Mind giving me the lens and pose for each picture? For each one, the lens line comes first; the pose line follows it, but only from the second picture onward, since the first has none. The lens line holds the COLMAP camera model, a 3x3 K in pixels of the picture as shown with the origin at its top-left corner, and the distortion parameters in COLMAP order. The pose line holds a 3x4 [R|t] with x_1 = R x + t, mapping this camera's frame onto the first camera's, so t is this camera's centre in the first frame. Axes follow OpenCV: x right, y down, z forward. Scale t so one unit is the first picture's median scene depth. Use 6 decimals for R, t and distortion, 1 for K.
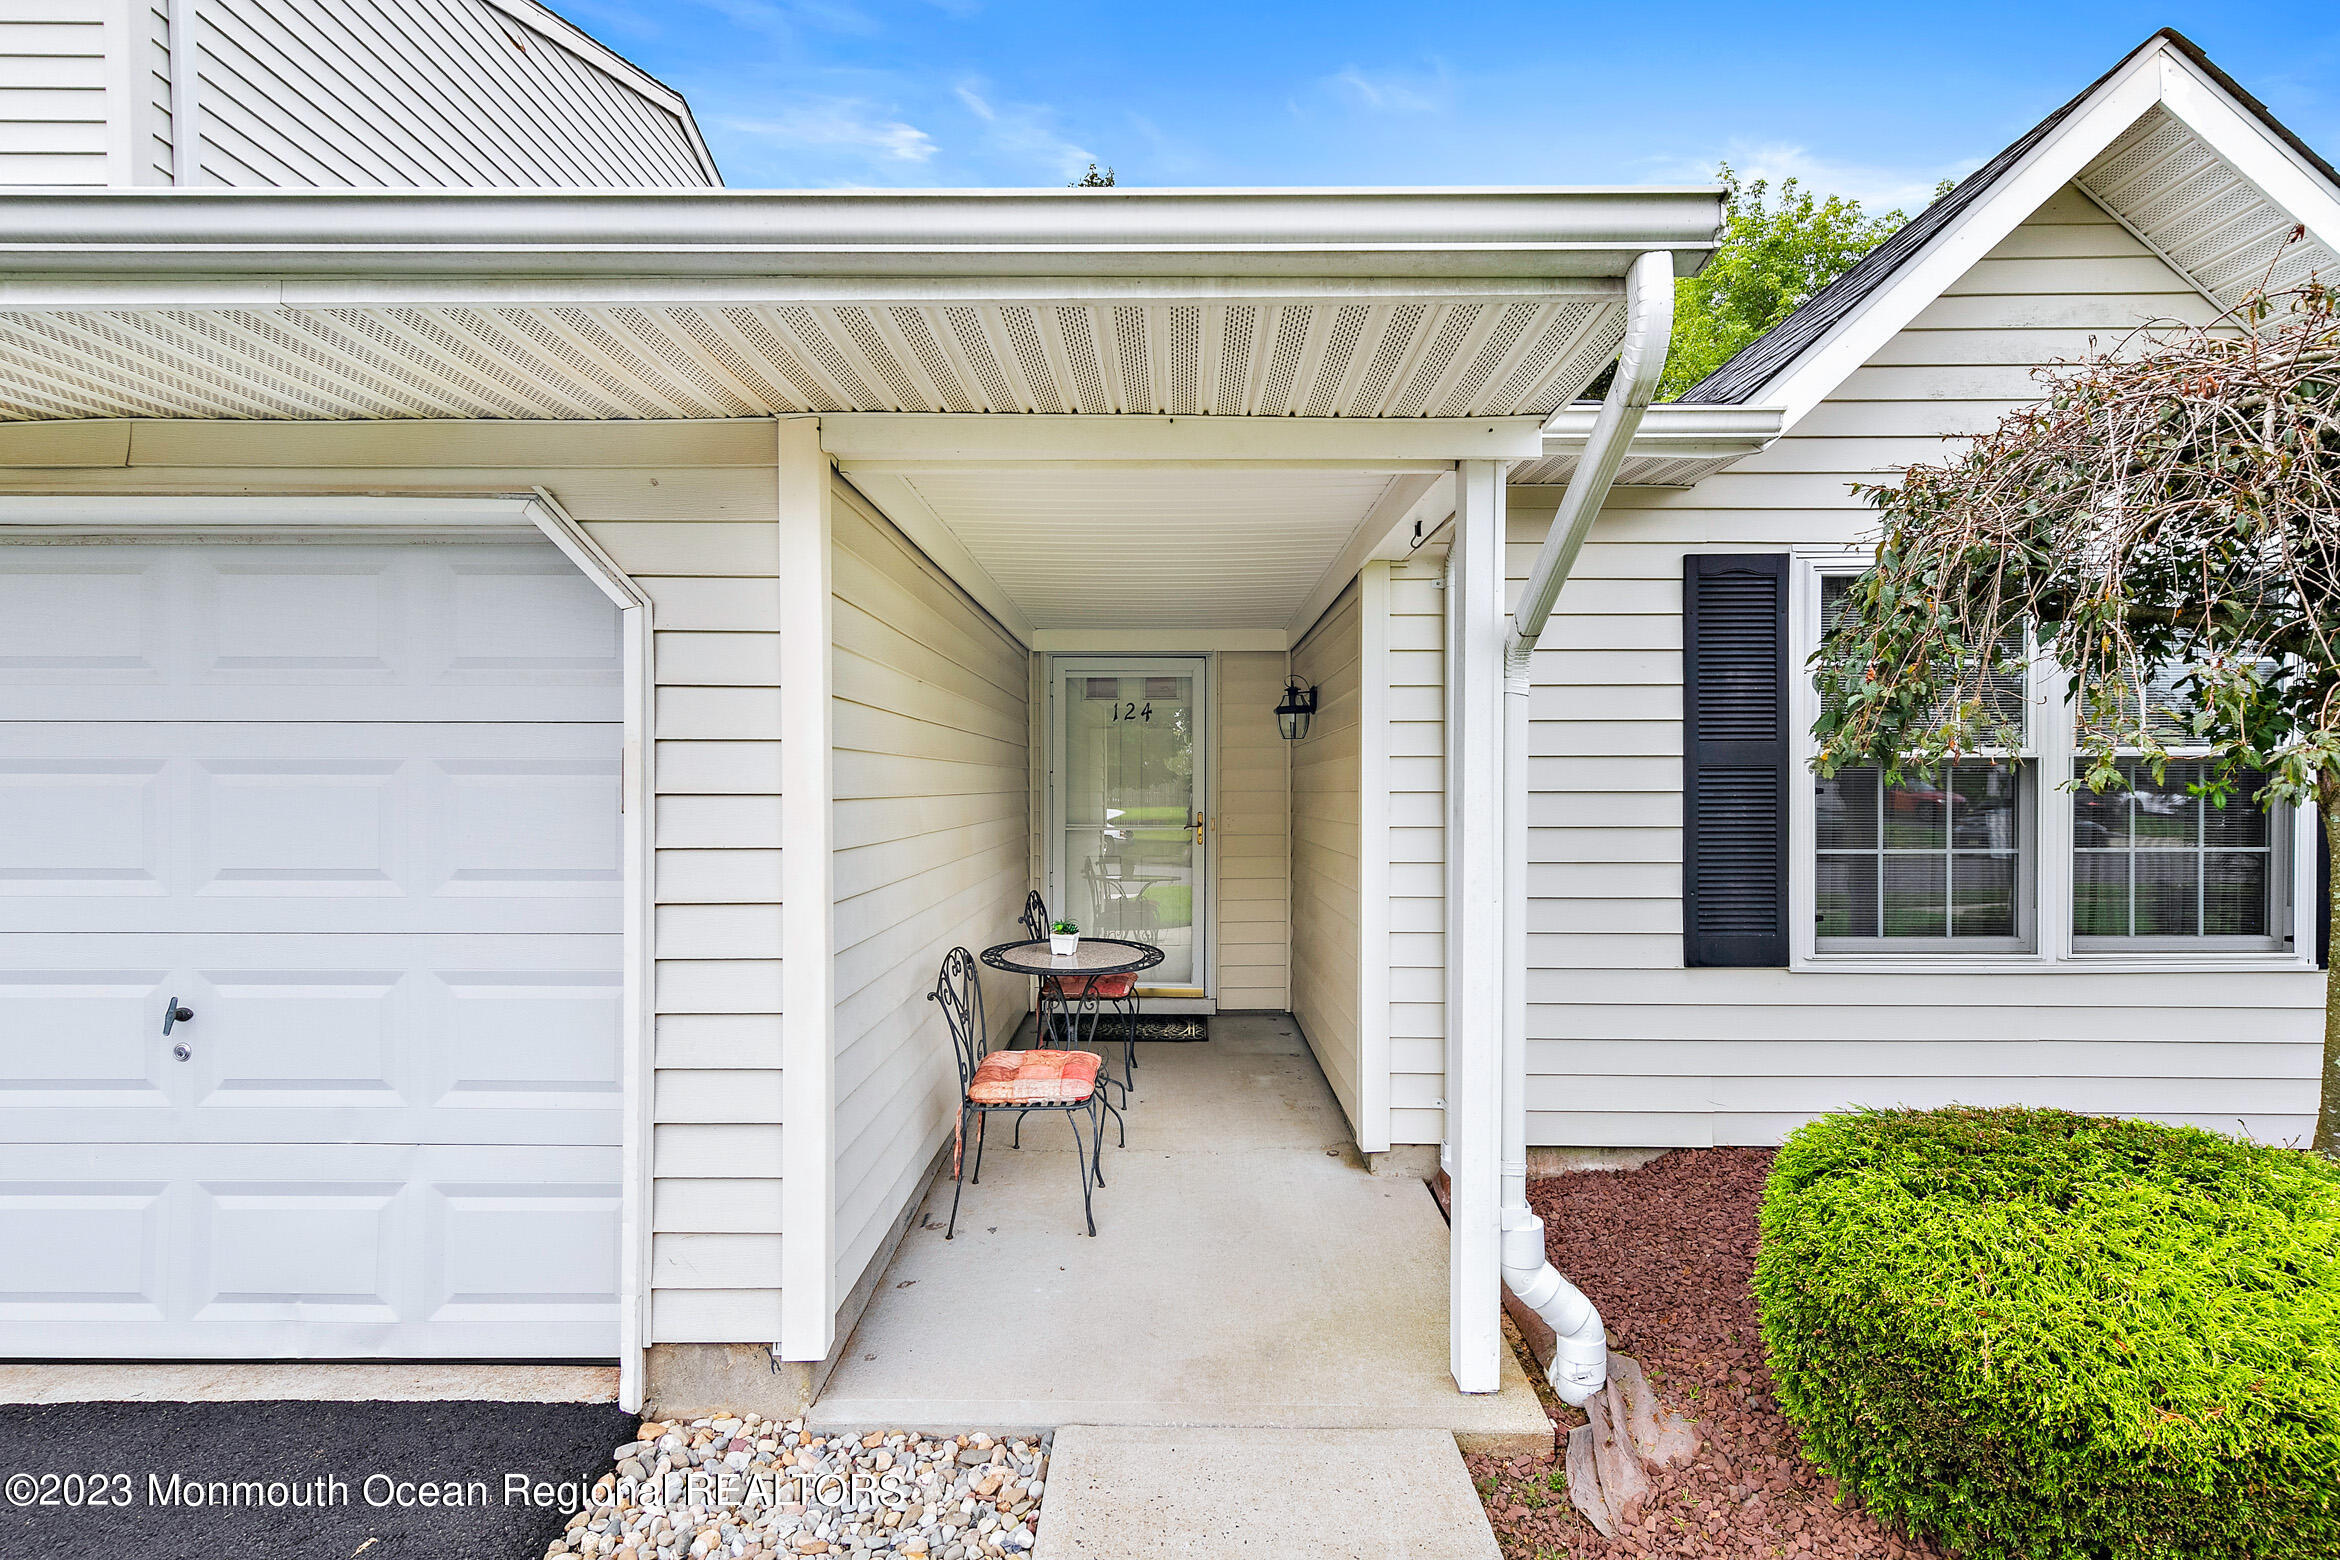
lens RADIAL K [[1010.9, 0, 1165.1], [0, 1010.9, 787.7], [0, 0, 1]] dist [0.000343, -0.000030]
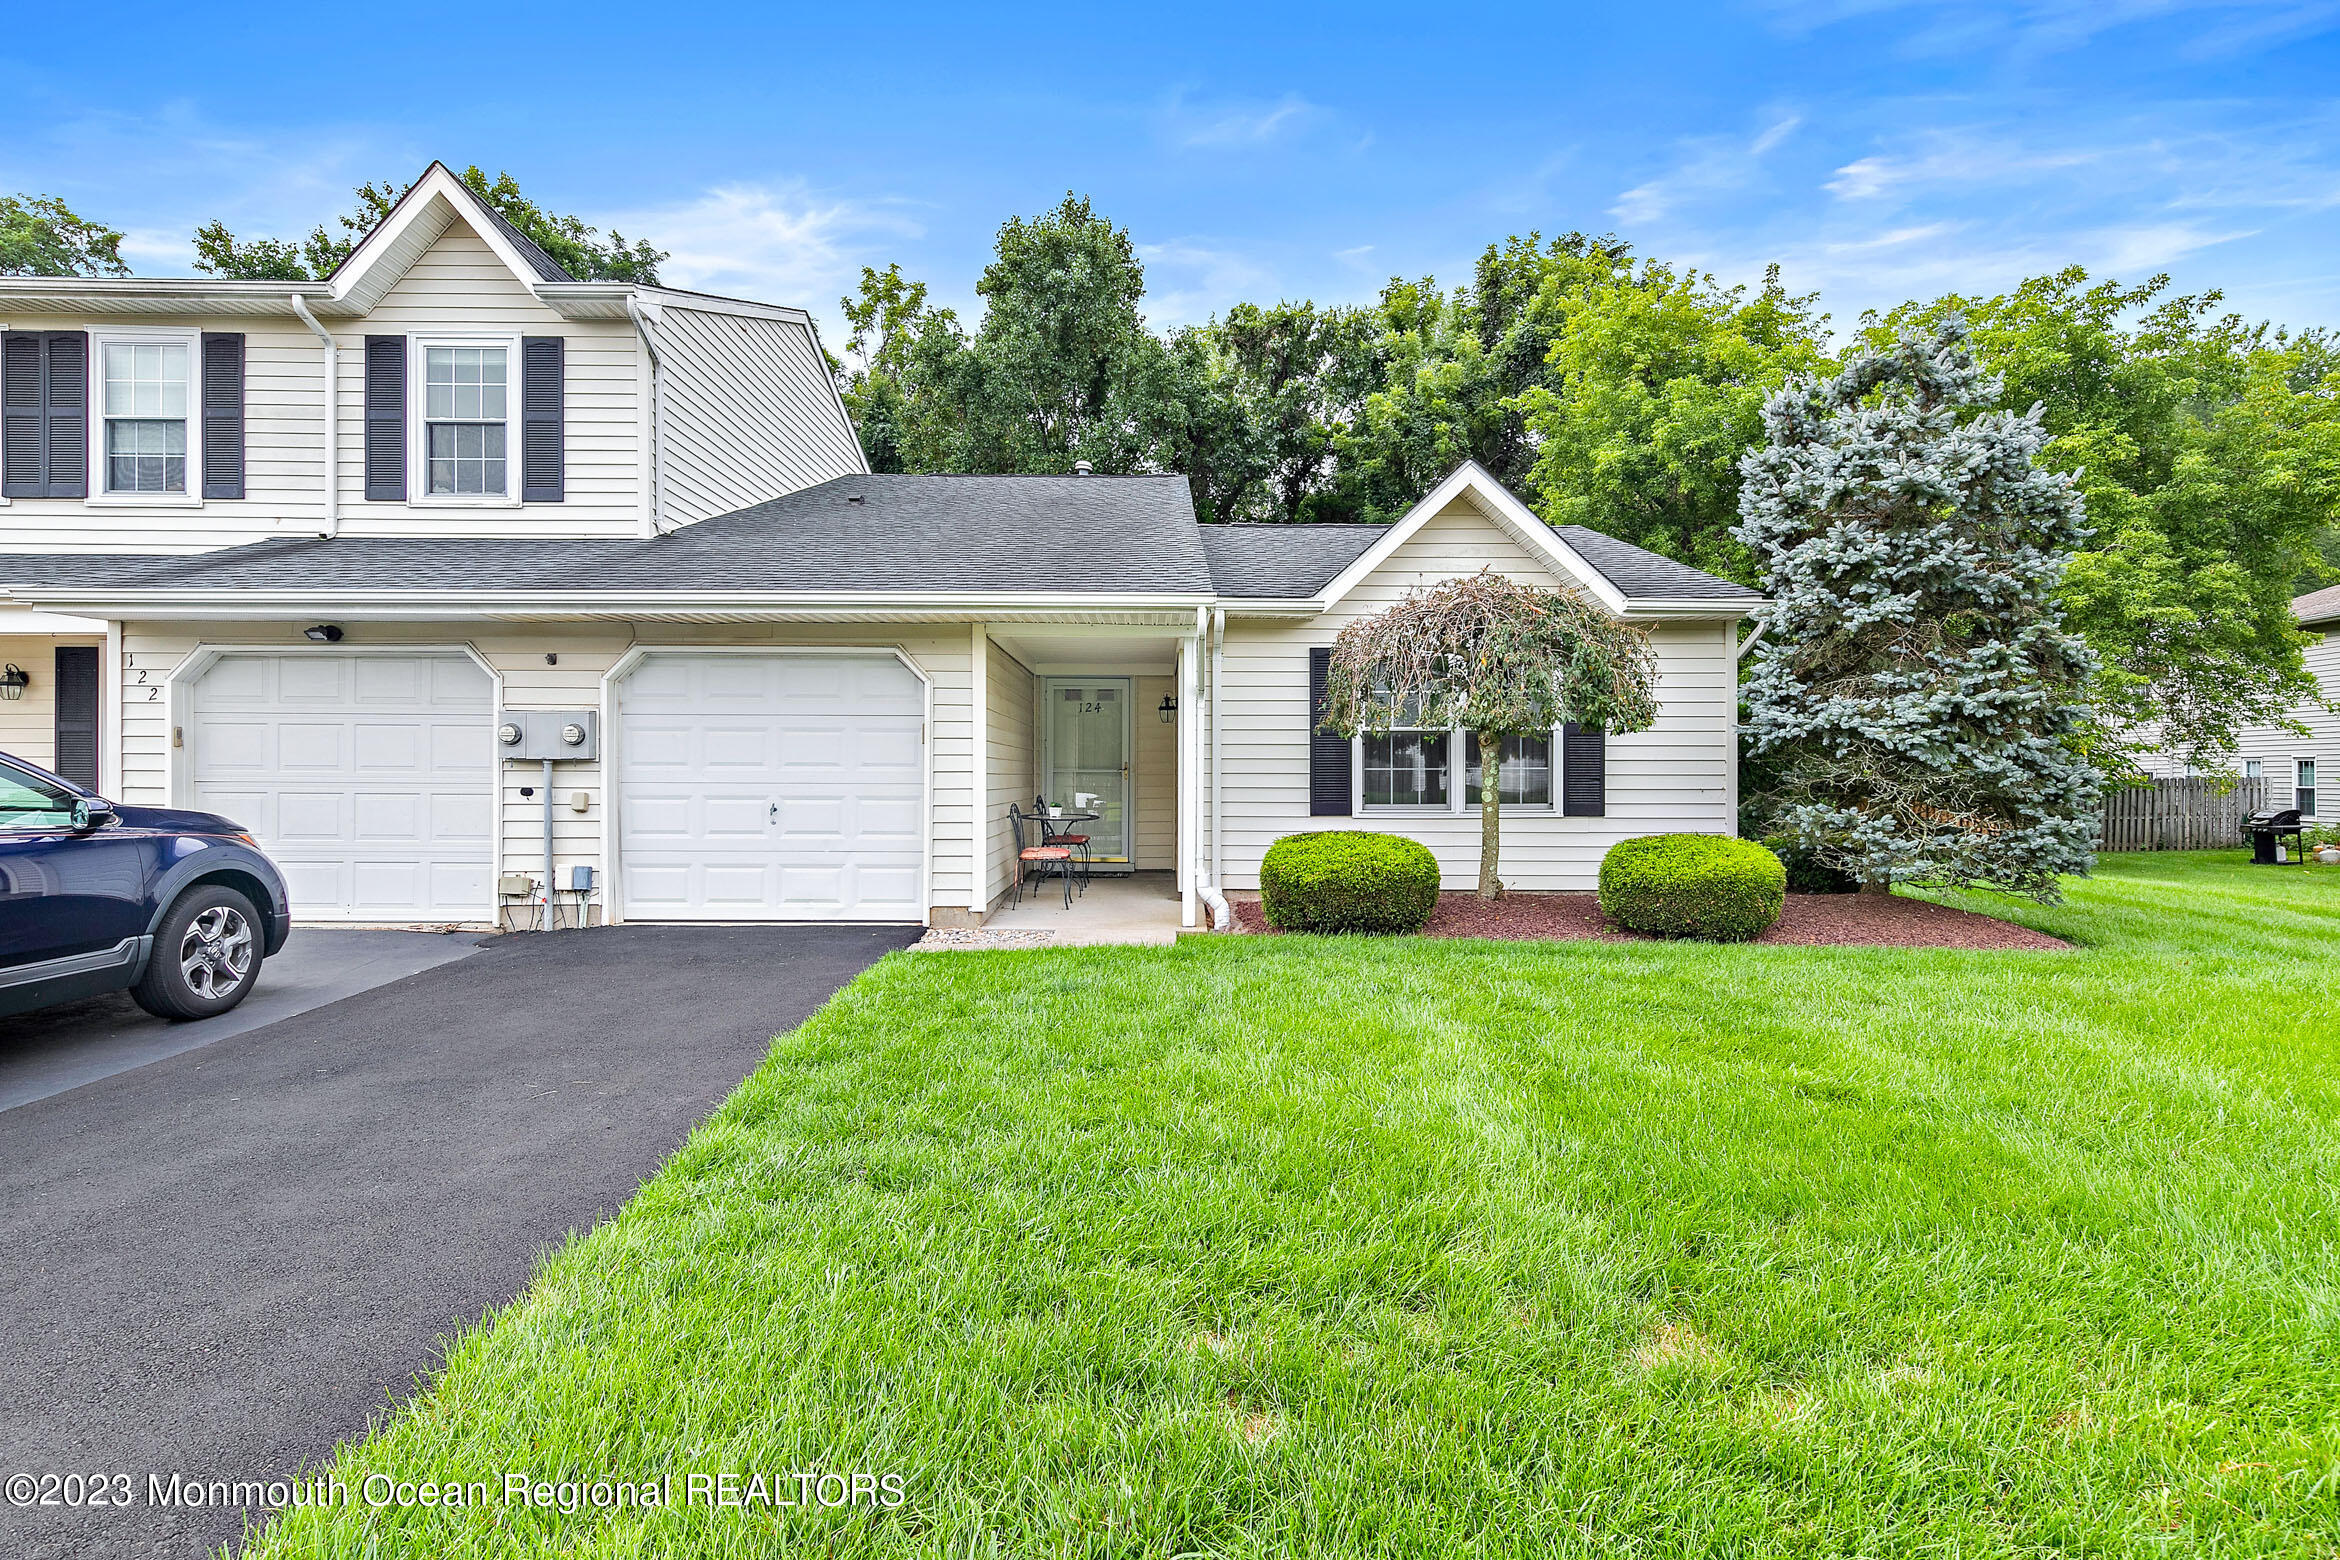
lens RADIAL K [[1136.8, 0, 1177.1], [0, 1136.8, 778.0], [0, 0, 1]] dist [0.005177, 0.000705]
pose [[0.999733, 0.001487, 0.023080, 0.127787], [-0.001424, 0.999995, -0.002724, 0.093392], [-0.023084, 0.002690, 0.999730, -1.738272]]
